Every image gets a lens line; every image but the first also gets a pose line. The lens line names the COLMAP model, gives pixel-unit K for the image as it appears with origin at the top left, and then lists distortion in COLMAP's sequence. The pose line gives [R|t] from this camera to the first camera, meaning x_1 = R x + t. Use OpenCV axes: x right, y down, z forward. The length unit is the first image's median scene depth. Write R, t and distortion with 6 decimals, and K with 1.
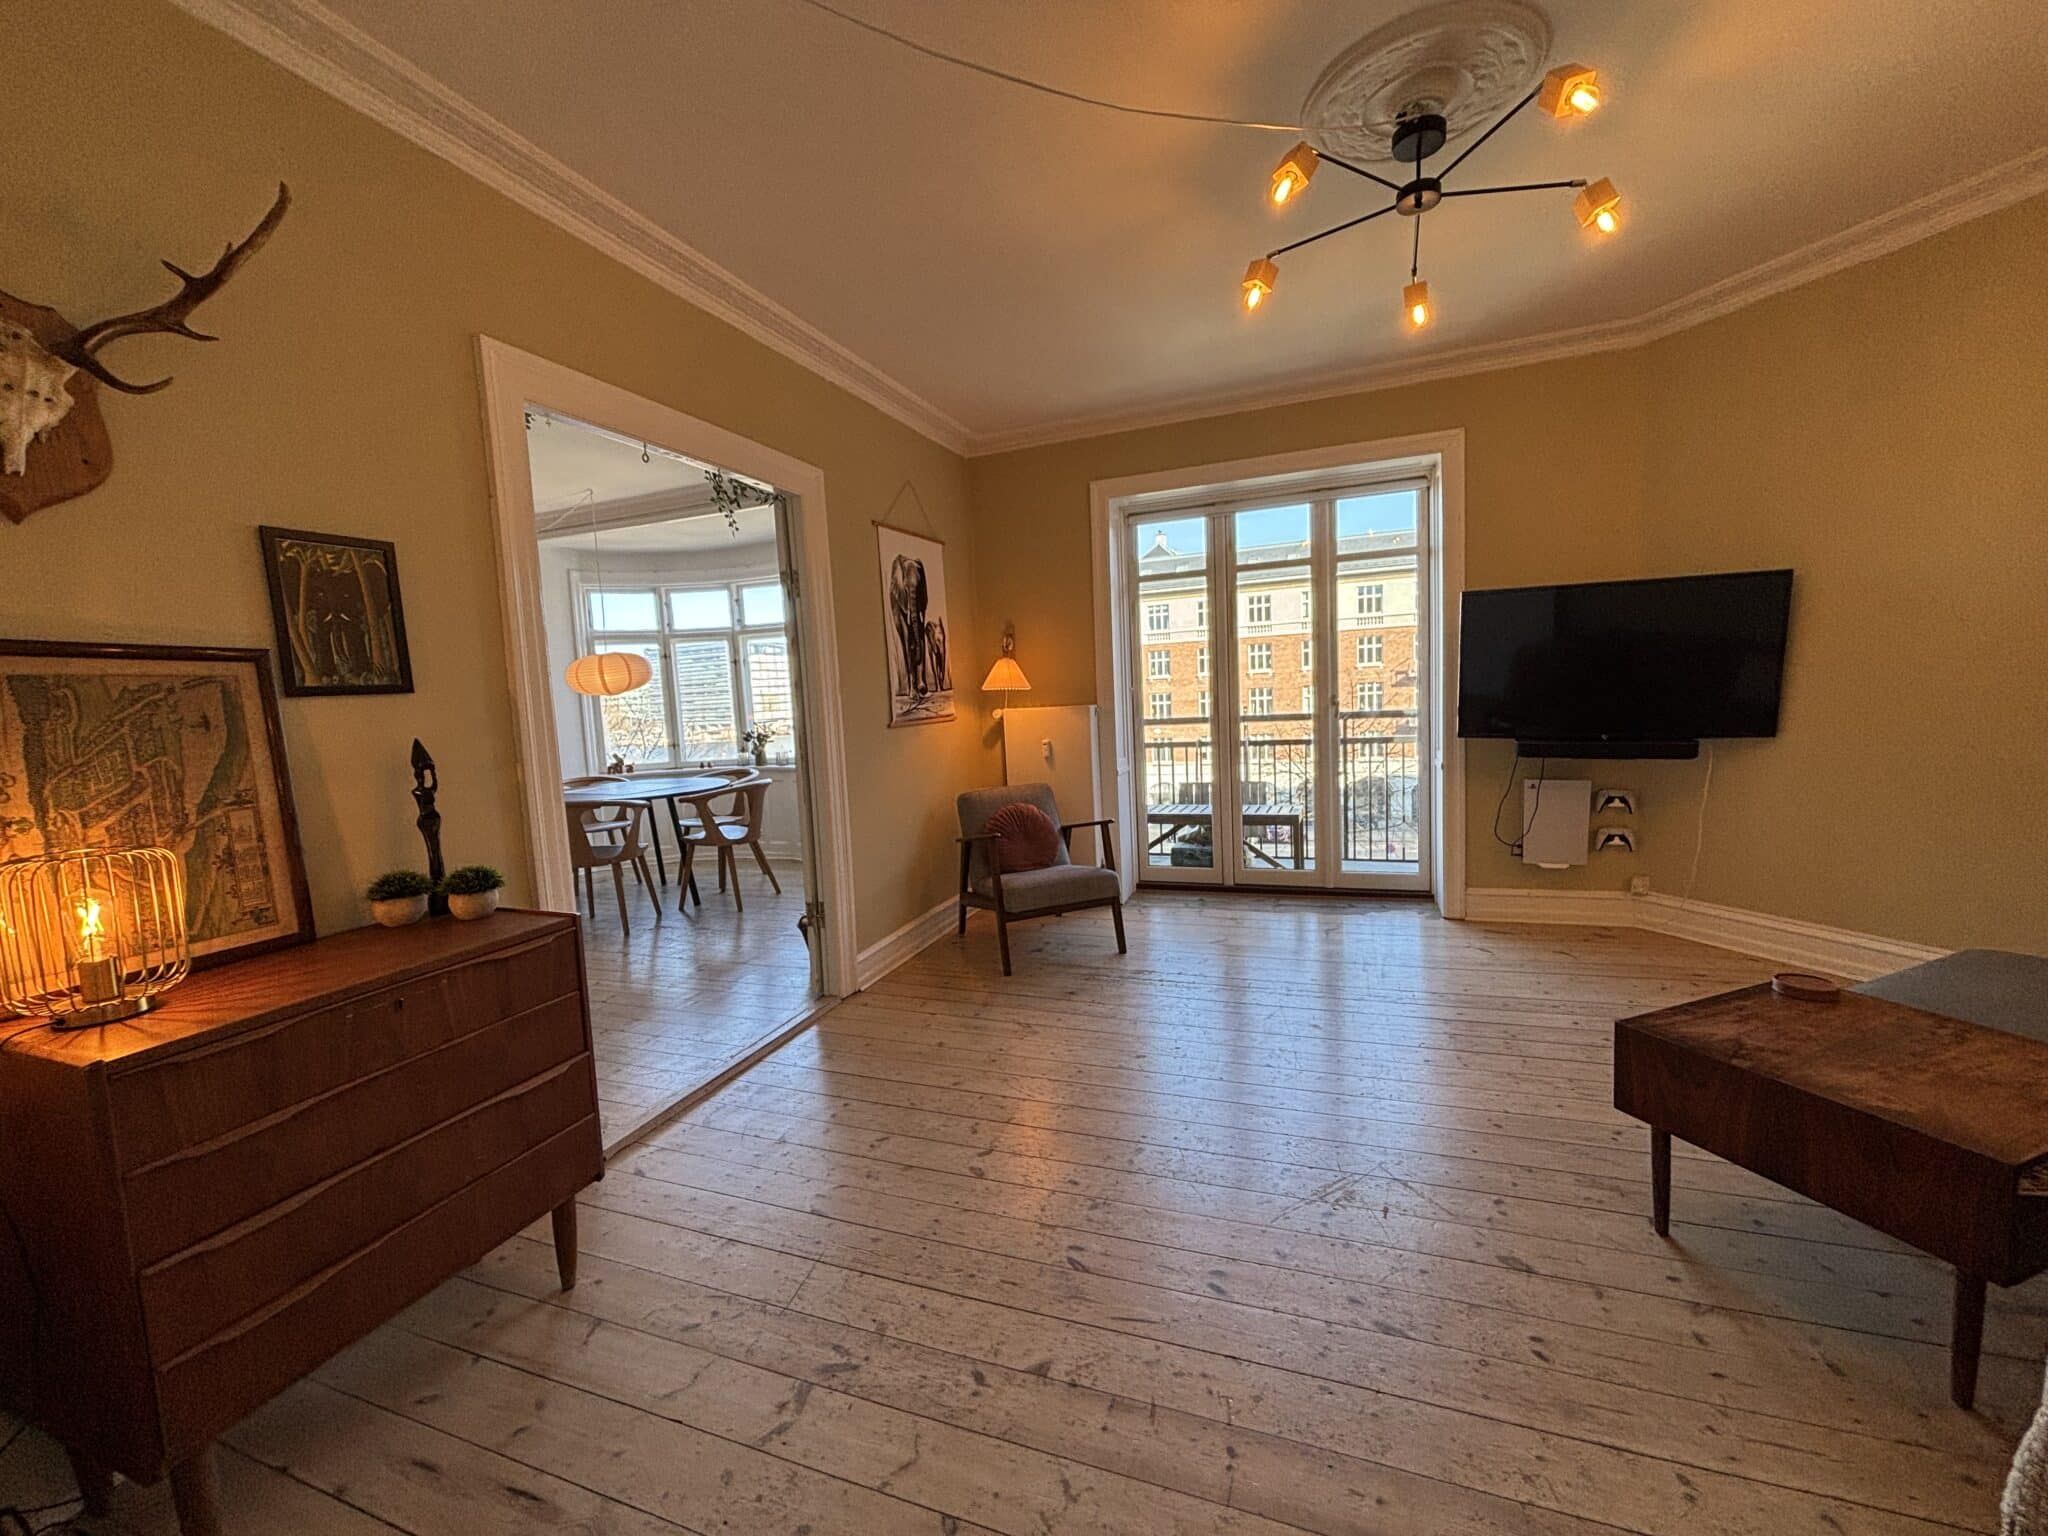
lens RADIAL K [[821.8, 0, 1023.9], [0, 821.8, 769.9], [0, 0, 1]] dist [0.013283, 0.000342]
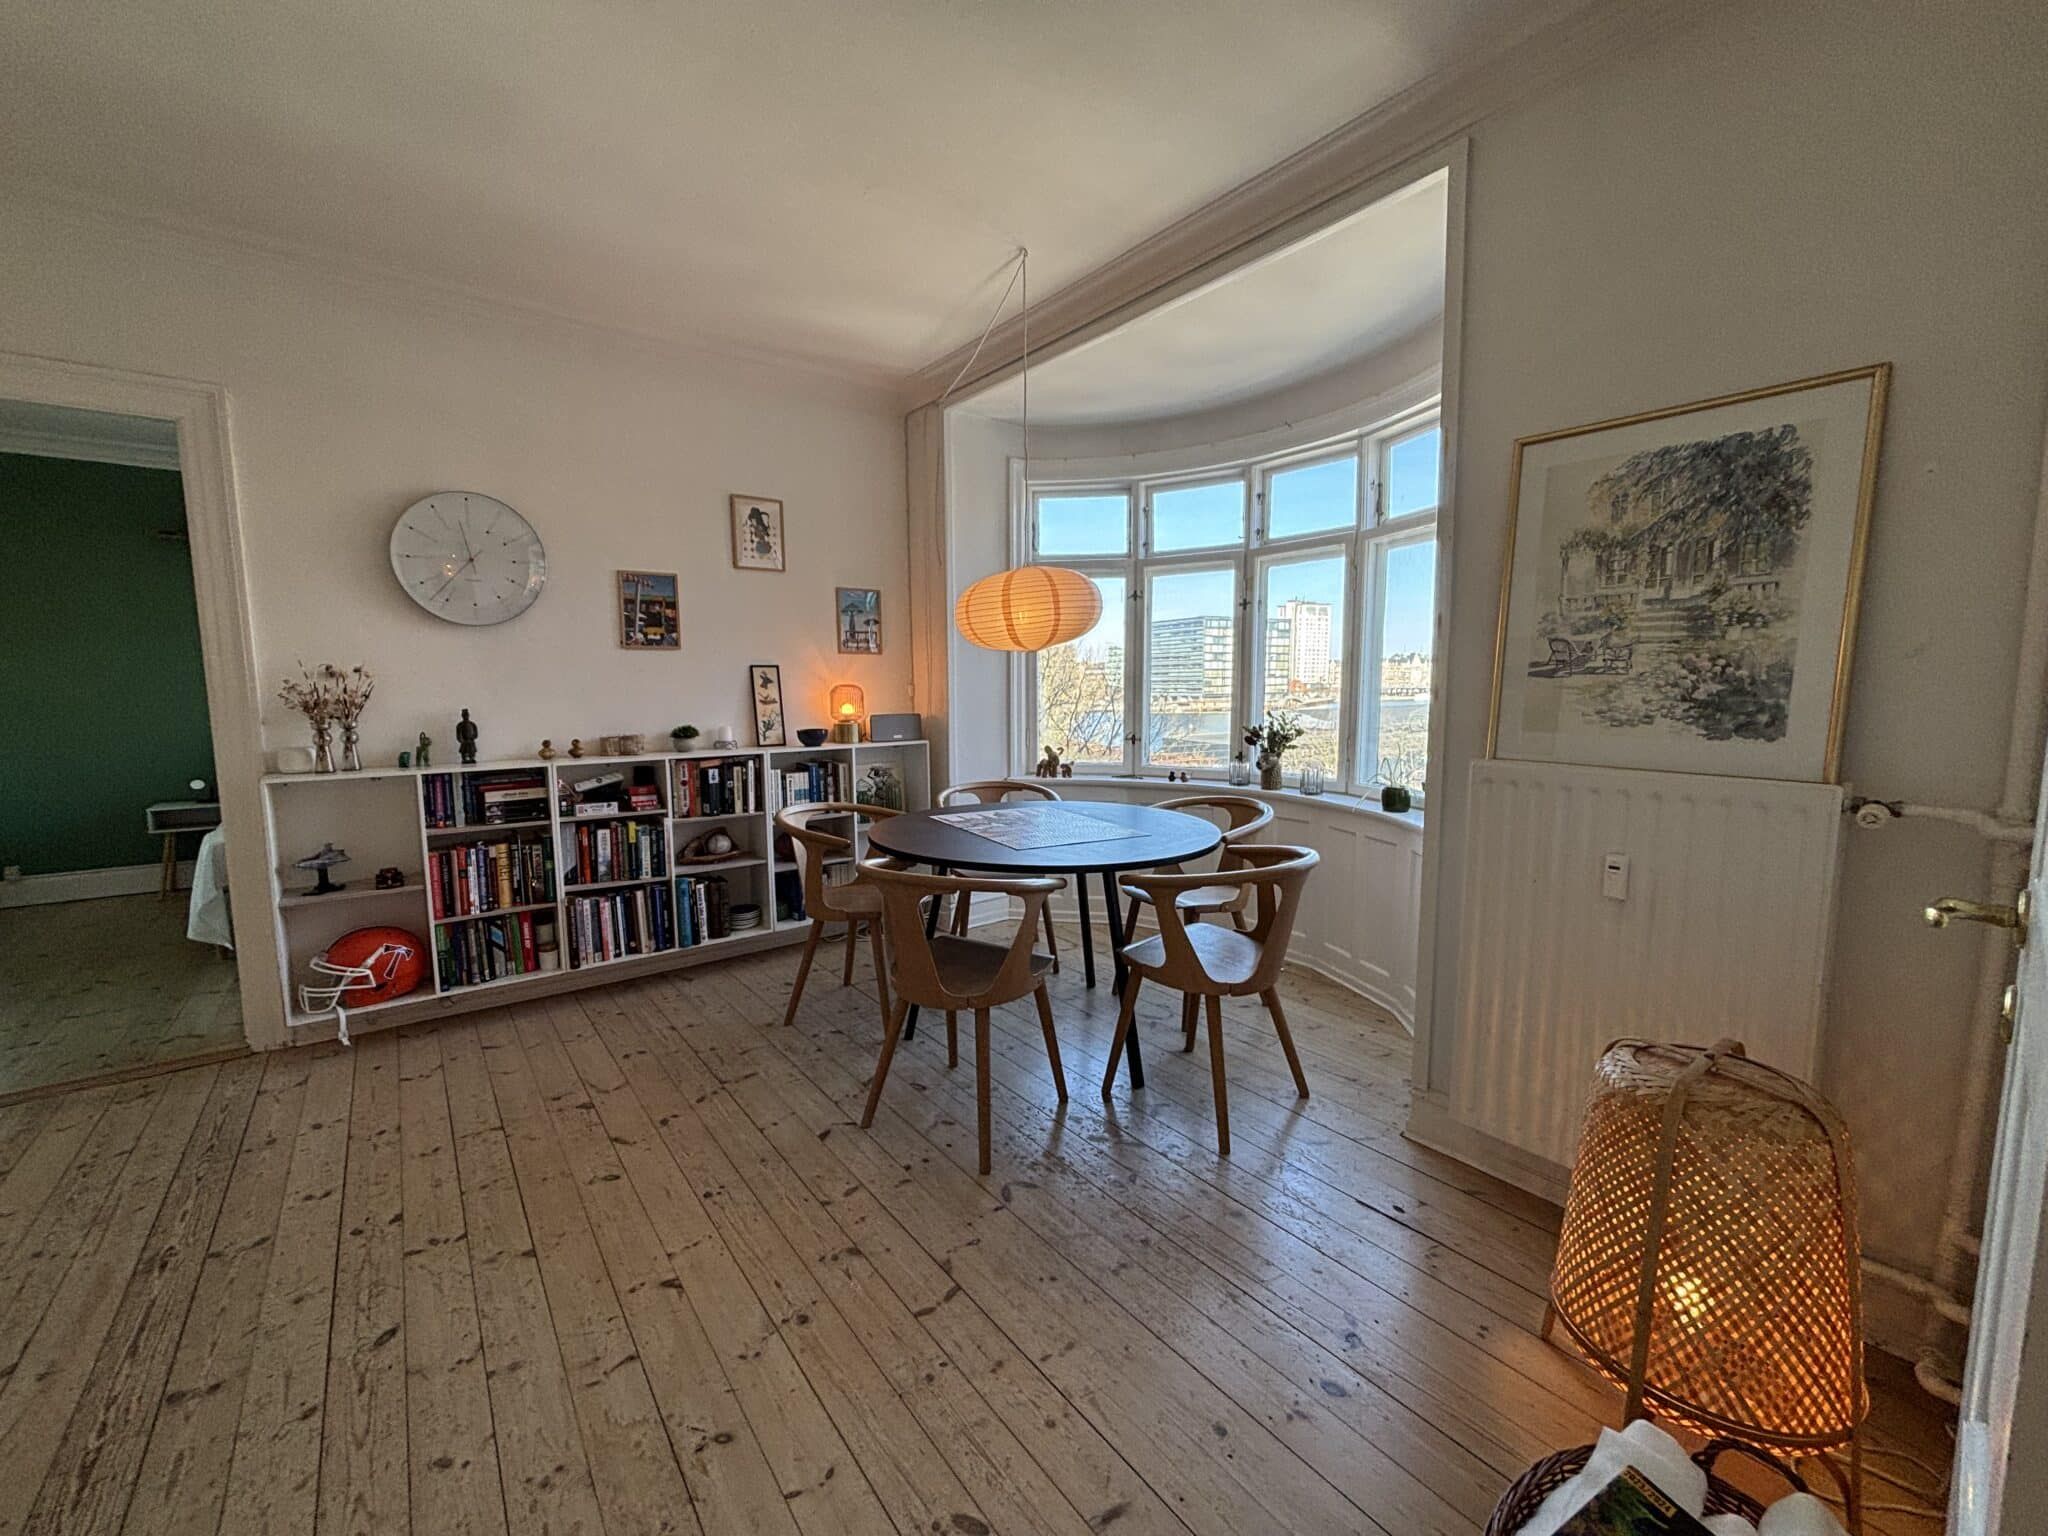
lens RADIAL K [[821.8, 0, 1026.3], [0, 821.8, 769.5], [0, 0, 1]] dist [0.013283, 0.000342]
pose [[0.850959, 0.104051, -0.514822, -0.222575], [-0.089736, 0.994571, 0.052686, -0.042414], [0.517509, 0.001364, 0.855676, 0.554282]]
